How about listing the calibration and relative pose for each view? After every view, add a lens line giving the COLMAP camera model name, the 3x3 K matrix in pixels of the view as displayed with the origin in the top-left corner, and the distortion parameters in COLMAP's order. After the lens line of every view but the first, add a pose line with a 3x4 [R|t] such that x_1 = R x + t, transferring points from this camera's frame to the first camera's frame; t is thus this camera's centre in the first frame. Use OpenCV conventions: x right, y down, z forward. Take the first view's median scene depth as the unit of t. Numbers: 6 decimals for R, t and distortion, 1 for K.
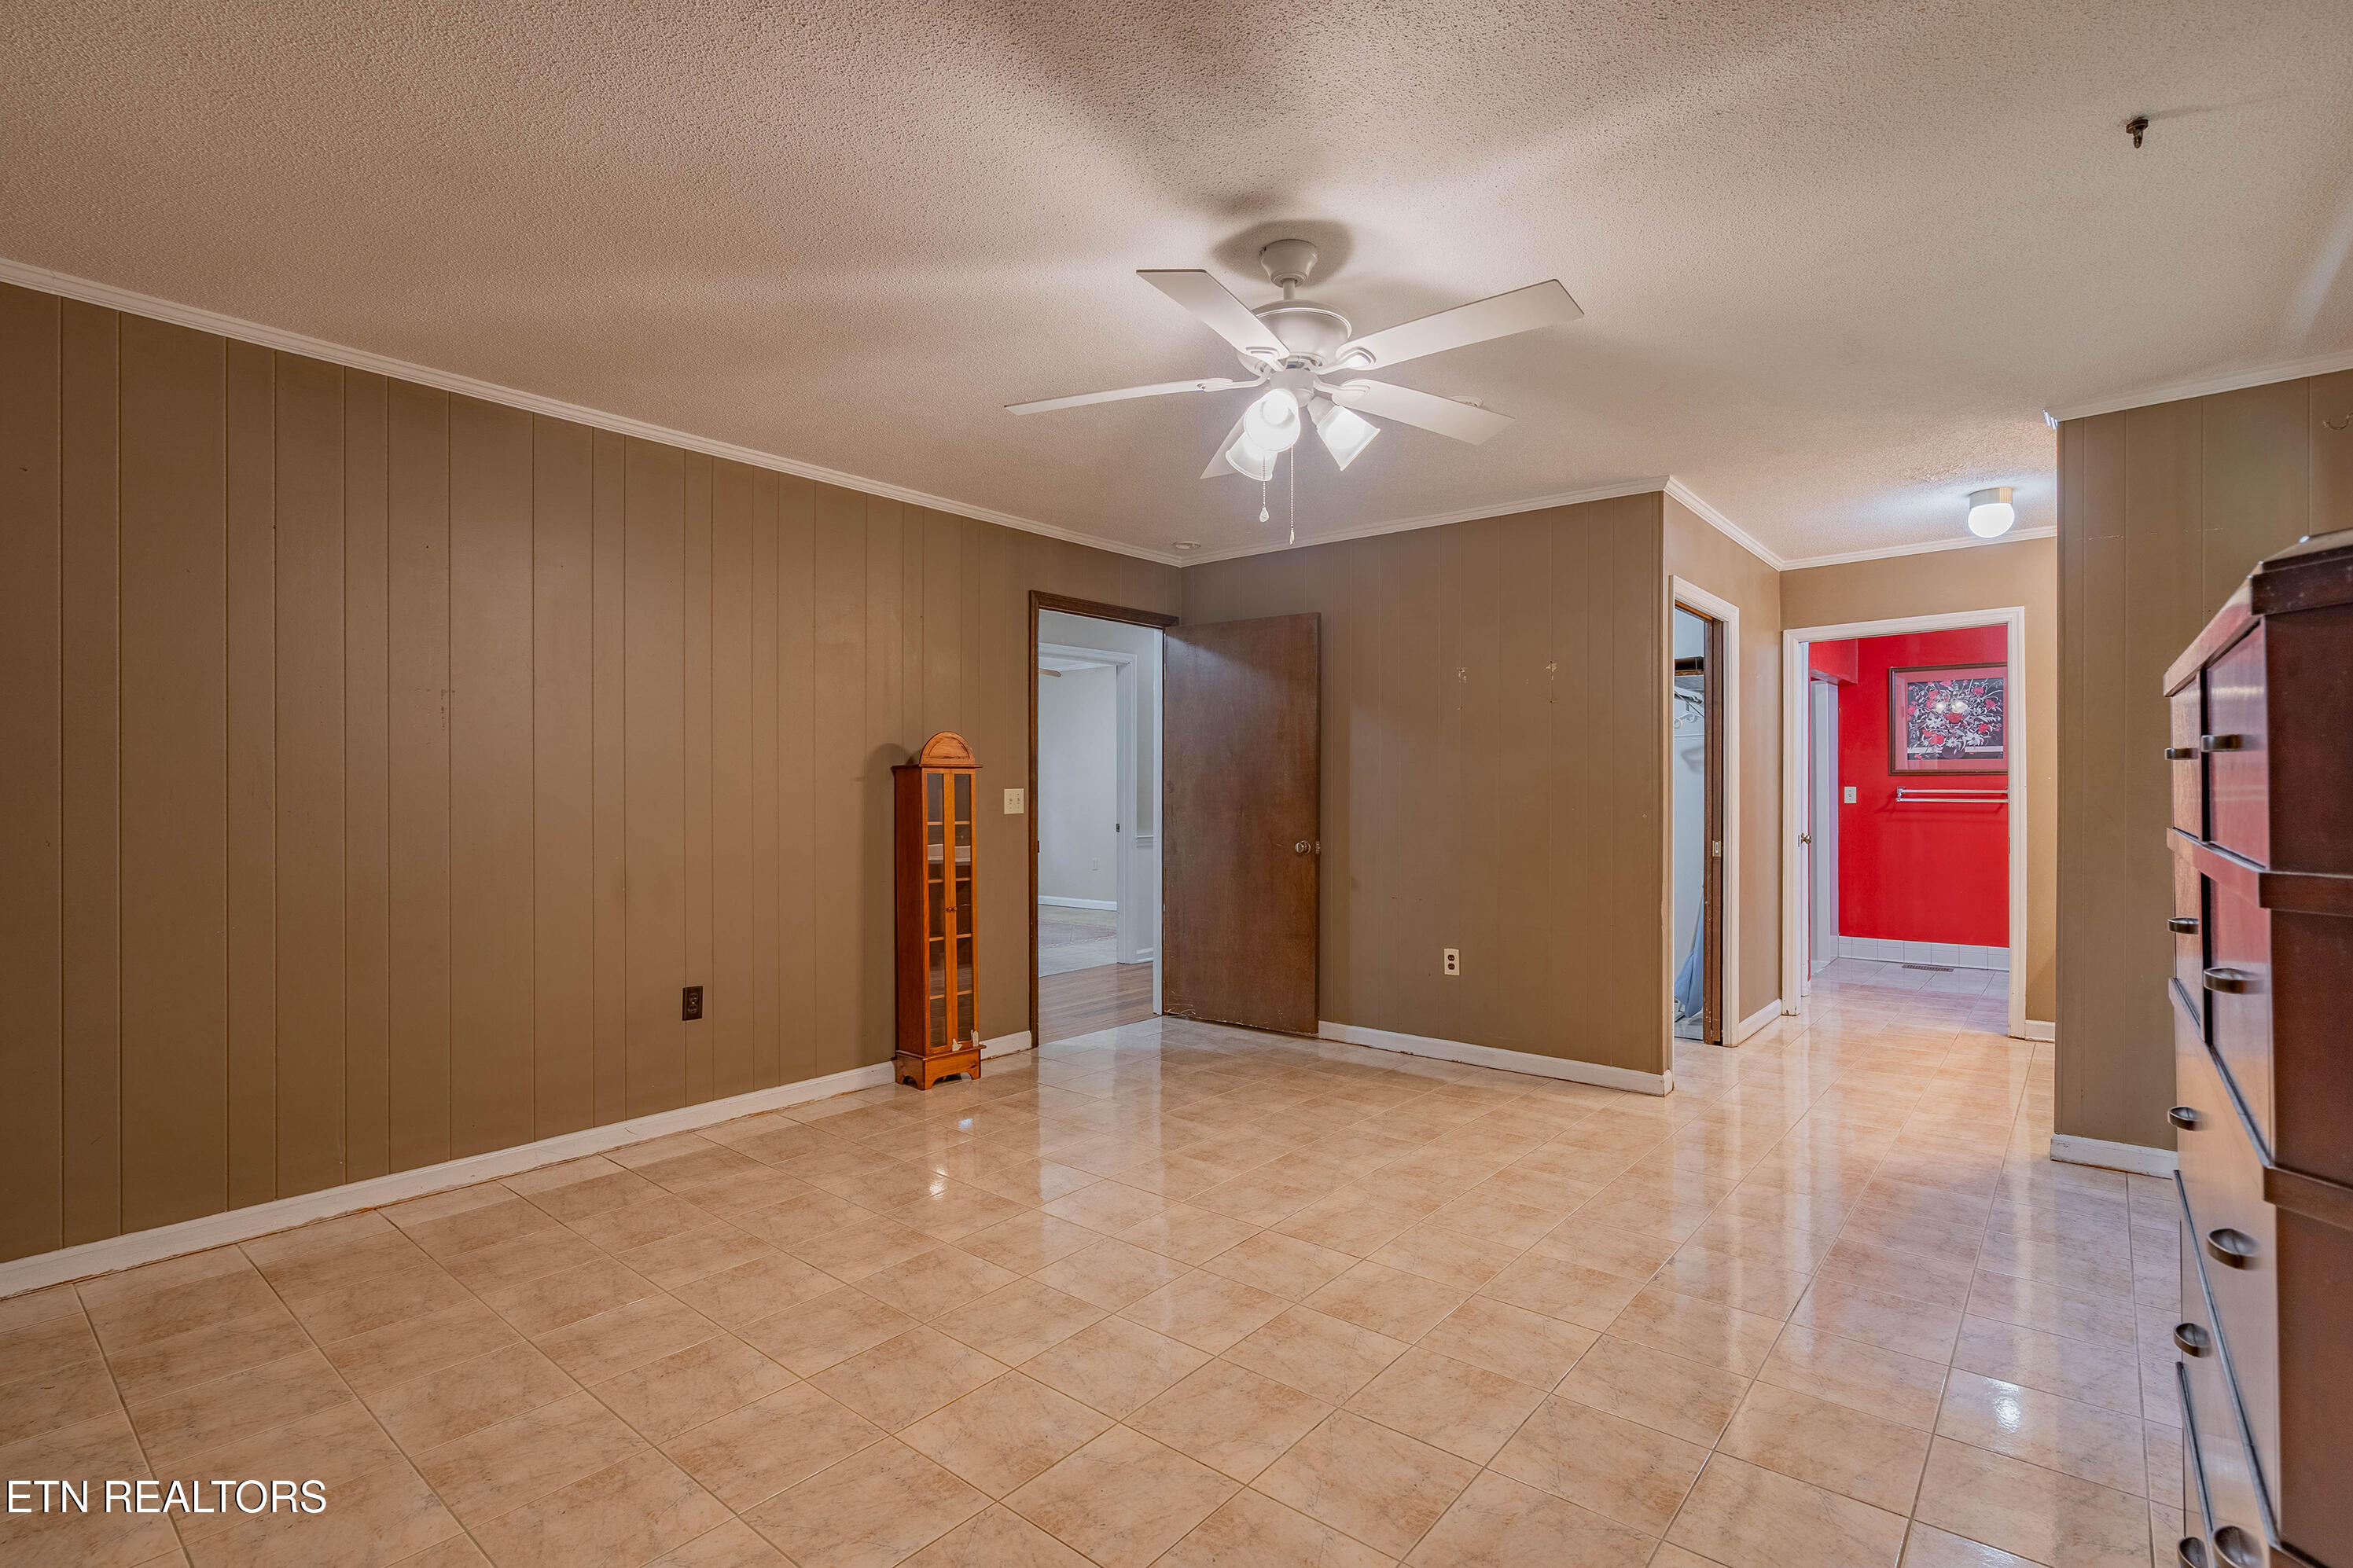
lens RADIAL K [[1081.8, 0, 1173.1], [0, 1081.8, 780.1], [0, 0, 1]] dist [-0.002480, 0.003354]
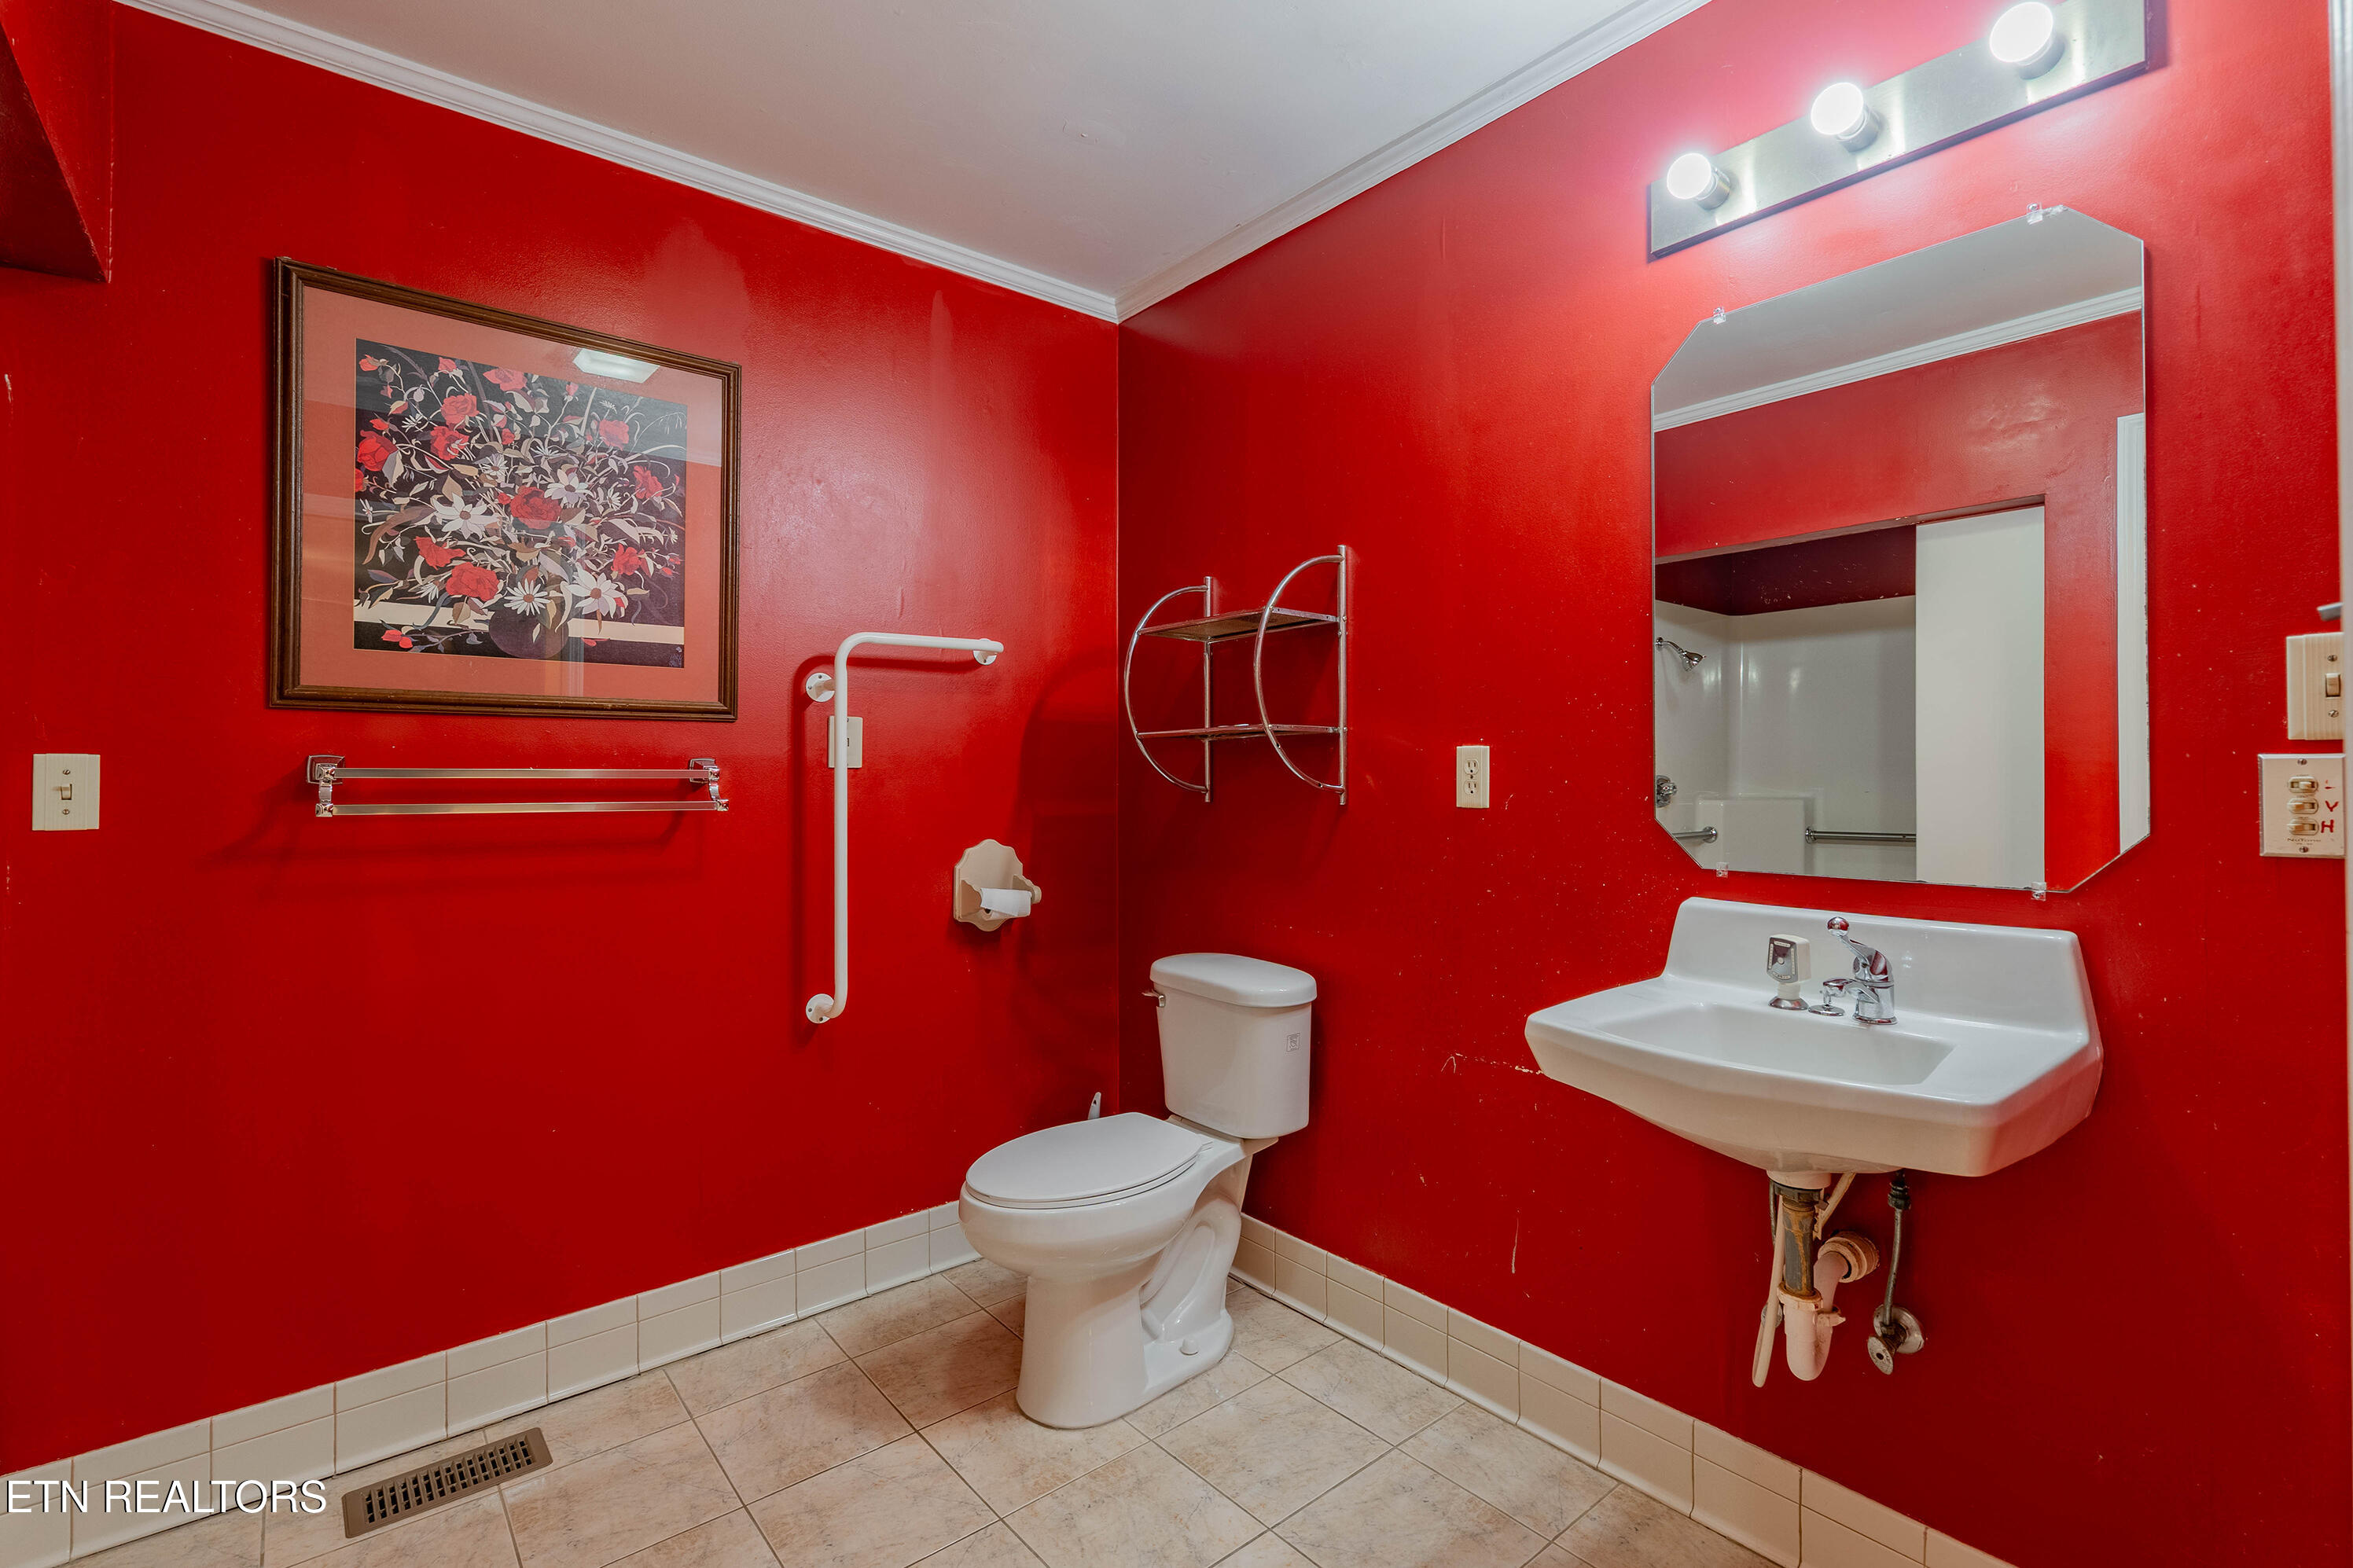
lens RADIAL K [[1081.8, 0, 1173.4], [0, 1081.8, 767.0], [0, 0, 1]] dist [-0.002480, 0.003354]
pose [[0.190688, 0.011246, 0.981586, 0.477166], [-0.006253, 0.999928, -0.010241, 0.010000], [-0.981631, -0.004185, 0.190745, 0.777552]]
